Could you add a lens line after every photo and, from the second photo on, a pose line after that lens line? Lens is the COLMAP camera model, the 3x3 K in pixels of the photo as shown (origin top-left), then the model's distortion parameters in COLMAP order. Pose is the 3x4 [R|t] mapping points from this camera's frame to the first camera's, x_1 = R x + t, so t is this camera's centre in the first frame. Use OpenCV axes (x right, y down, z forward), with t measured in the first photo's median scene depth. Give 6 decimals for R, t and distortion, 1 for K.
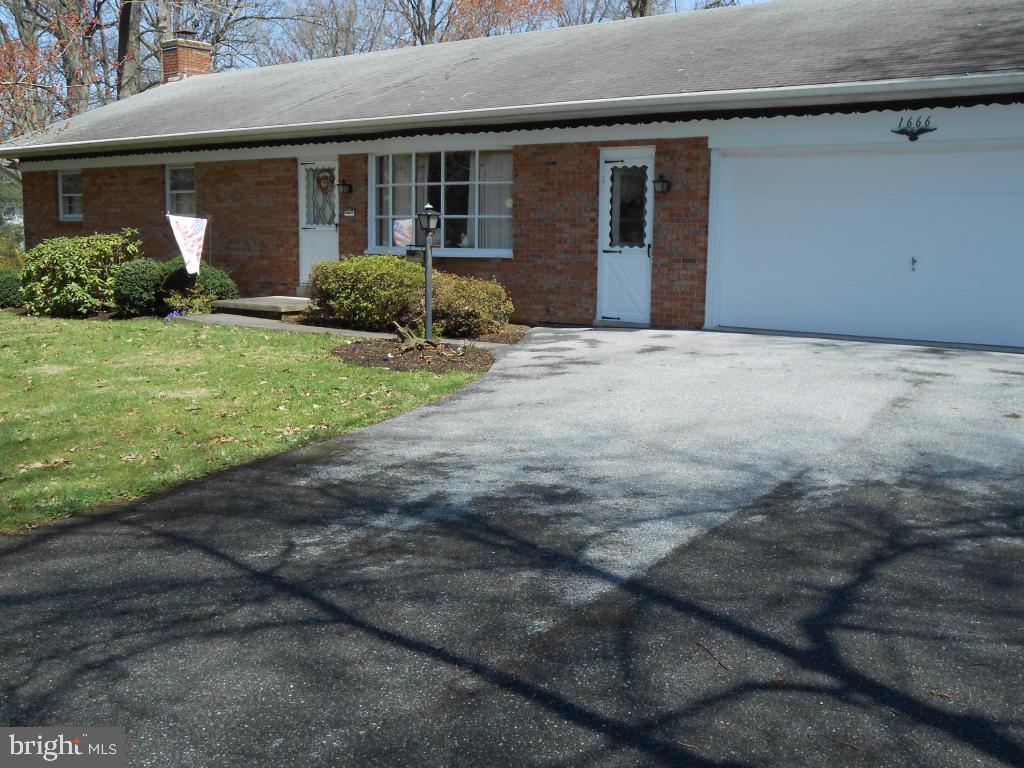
lens RADIAL K [[1152.2, 0, 507.3], [0, 1152.2, 387.4], [0, 0, 1]] dist [0.009032, 0.000000]
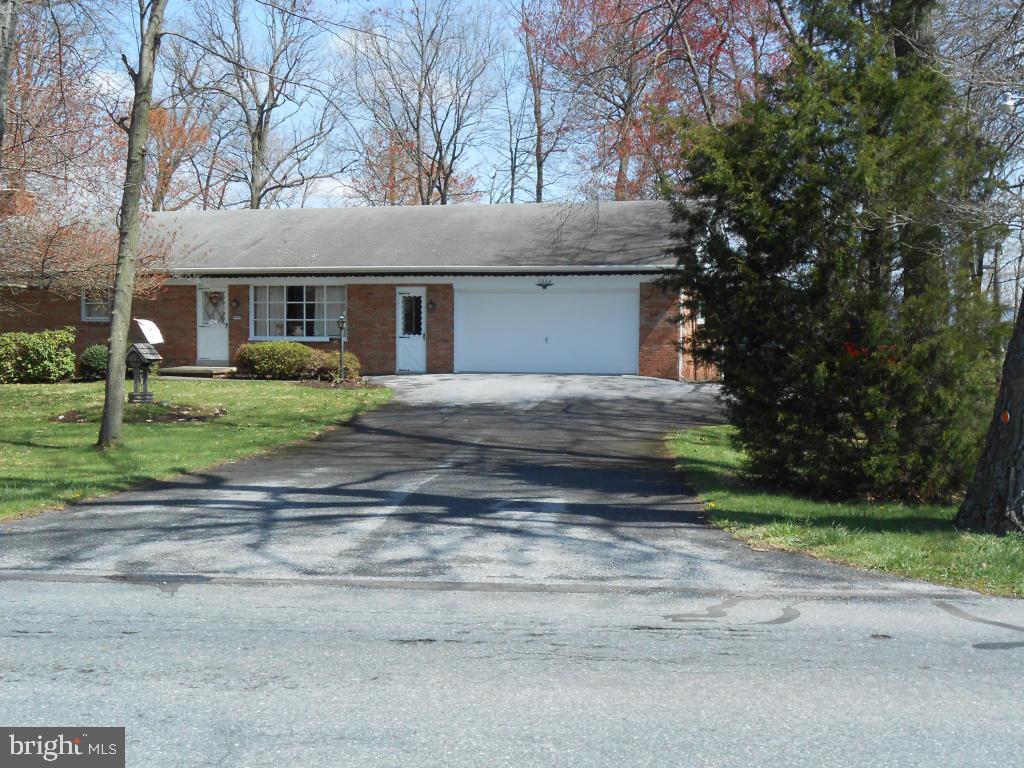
lens RADIAL K [[1292.3, 0, 508.4], [0, 1292.3, 385.6], [0, 0, 1]] dist [0.070660, 0.000000]
pose [[0.928367, -0.026007, 0.370754, -0.596140], [0.056234, 0.995893, -0.070950, 0.141719], [-0.367386, 0.086717, 0.926017, -1.192290]]
